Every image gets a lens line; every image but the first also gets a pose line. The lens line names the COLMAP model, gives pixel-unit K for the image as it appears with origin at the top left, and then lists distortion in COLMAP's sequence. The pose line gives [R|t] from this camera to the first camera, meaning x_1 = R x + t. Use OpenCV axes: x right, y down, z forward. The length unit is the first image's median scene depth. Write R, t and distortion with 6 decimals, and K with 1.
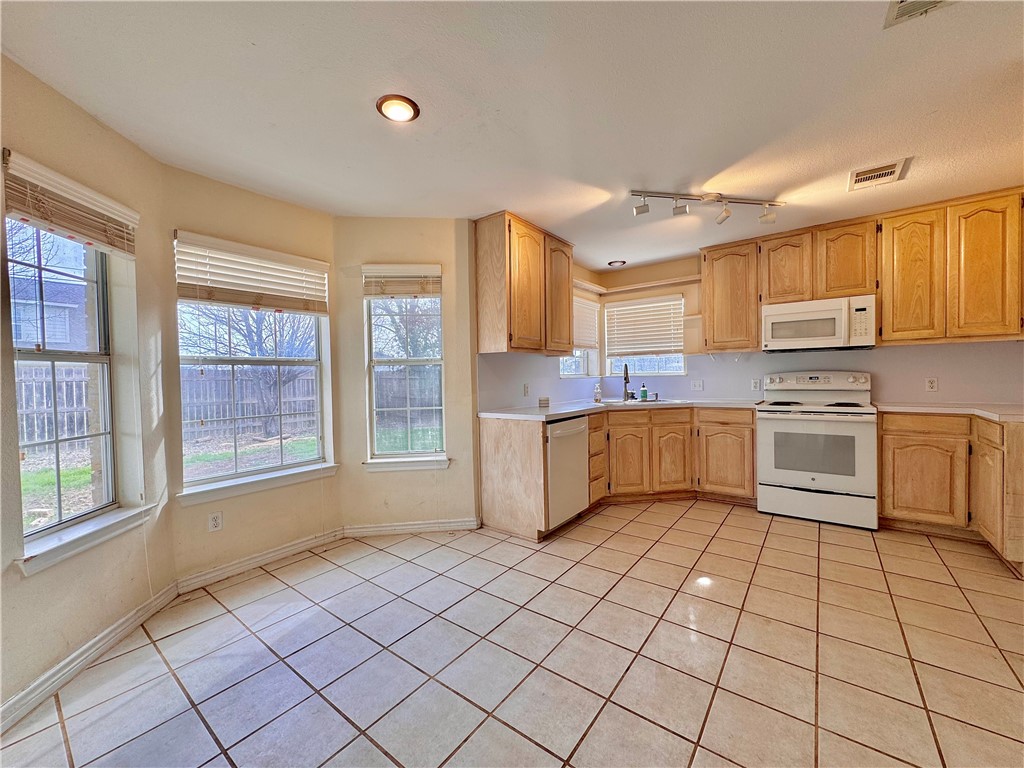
lens RADIAL K [[406.2, 0, 511.9], [0, 406.2, 382.5], [0, 0, 1]] dist [-0.000234, 0.000707]
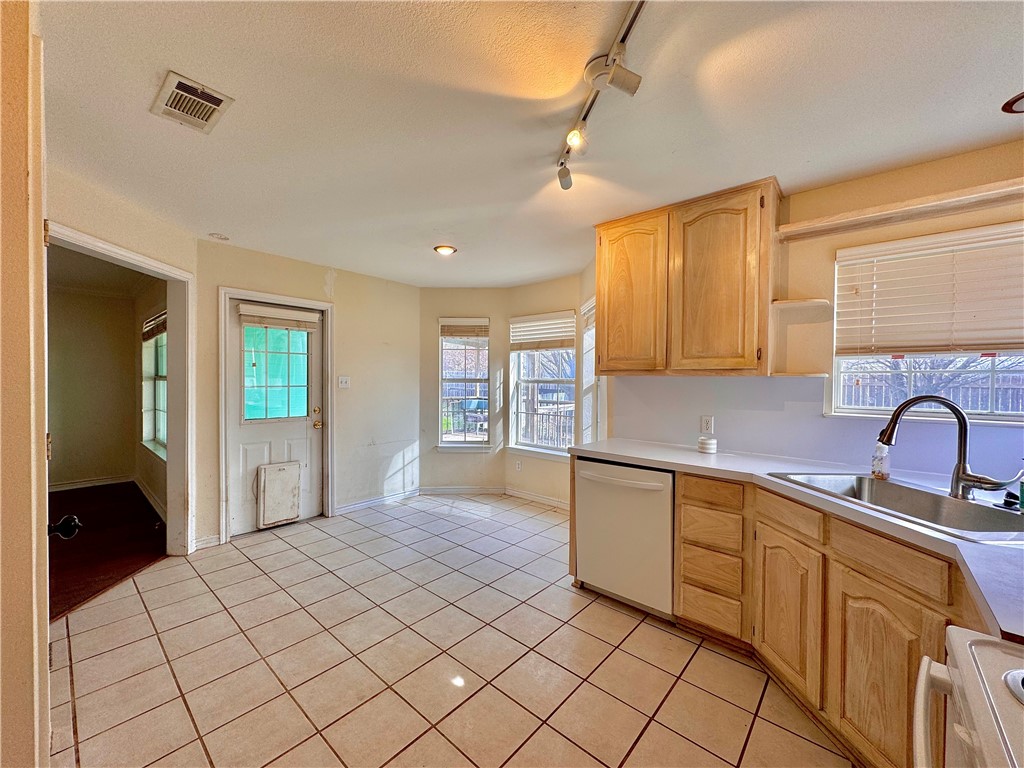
lens RADIAL K [[406.2, 0, 510.6], [0, 406.2, 383.8], [0, 0, 1]] dist [-0.000234, 0.000707]
pose [[-0.067830, 0.027955, -0.997305, 1.056111], [-0.025797, 0.999224, 0.029763, -0.089167], [0.997363, 0.027747, -0.067056, 0.982002]]
